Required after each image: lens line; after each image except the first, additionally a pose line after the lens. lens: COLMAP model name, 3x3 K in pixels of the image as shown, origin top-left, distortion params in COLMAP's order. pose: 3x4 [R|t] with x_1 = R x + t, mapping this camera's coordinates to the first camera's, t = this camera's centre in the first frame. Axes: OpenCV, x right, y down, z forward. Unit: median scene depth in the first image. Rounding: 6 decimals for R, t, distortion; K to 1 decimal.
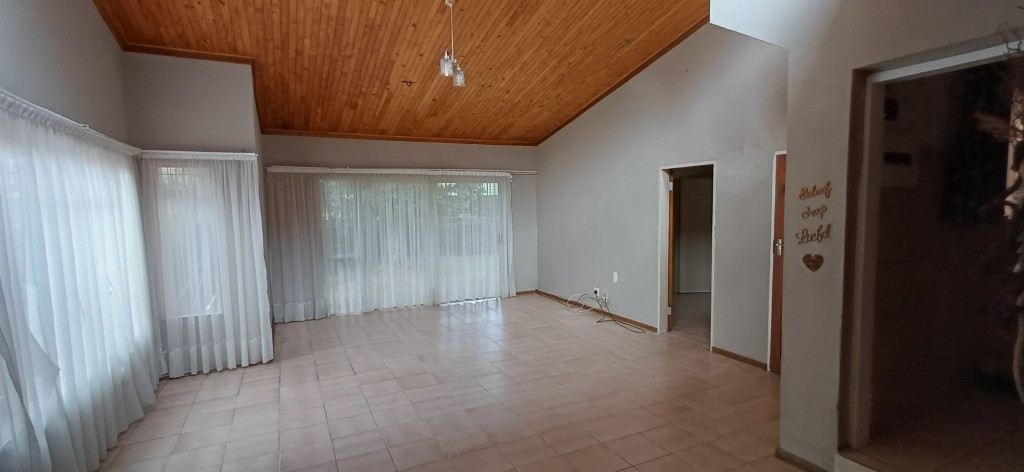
lens RADIAL K [[473.0, 0, 529.5], [0, 473.0, 246.4], [0, 0, 1]] dist [0.004710, -0.004398]
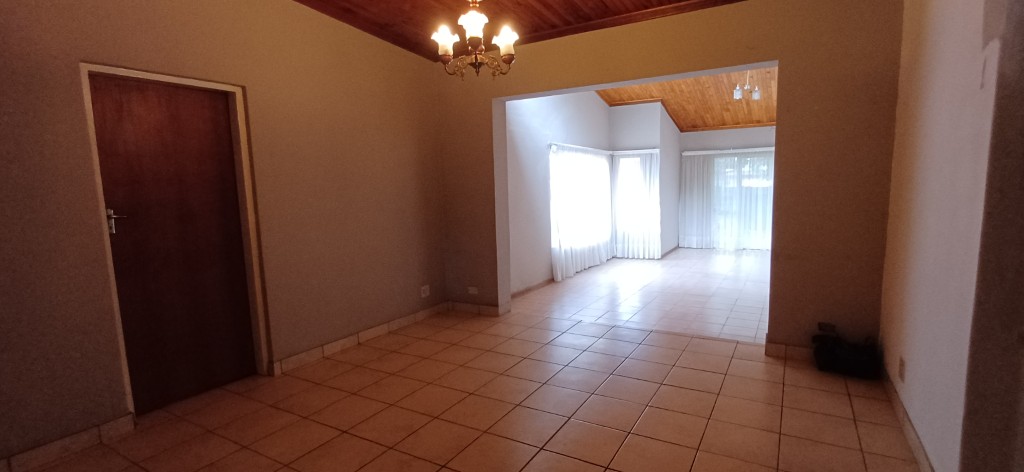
lens RADIAL K [[473.0, 0, 534.1], [0, 473.0, 246.1], [0, 0, 1]] dist [0.004710, -0.004398]
pose [[0.557429, 0.111886, -0.822651, 0.650487], [-0.057905, 0.993704, 0.095914, 0.034550], [0.828203, -0.005830, 0.560398, -0.420770]]
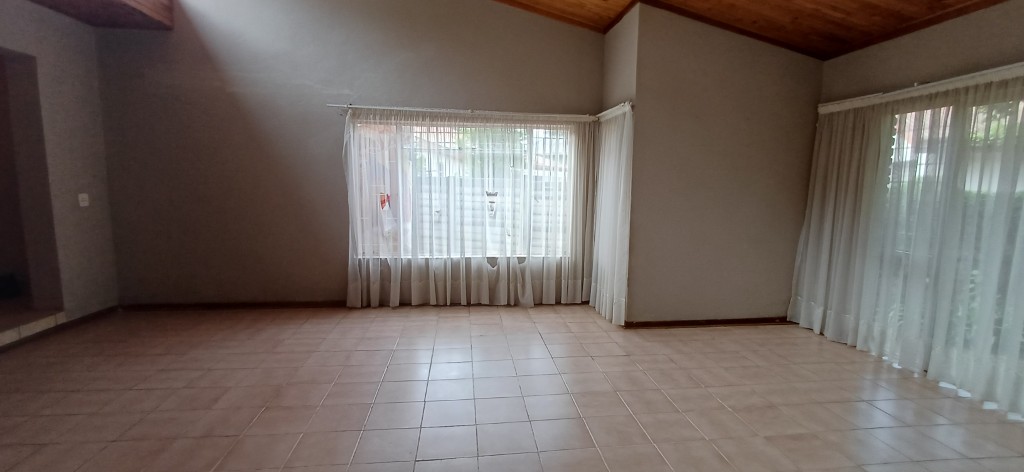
lens RADIAL K [[473.0, 0, 530.1], [0, 473.0, 241.4], [0, 0, 1]] dist [0.004710, -0.004398]
pose [[-0.336481, 0.130549, -0.932597, 0.329693], [-0.092932, 0.980906, 0.170841, -0.059759], [0.937093, 0.144153, -0.317924, 0.995100]]
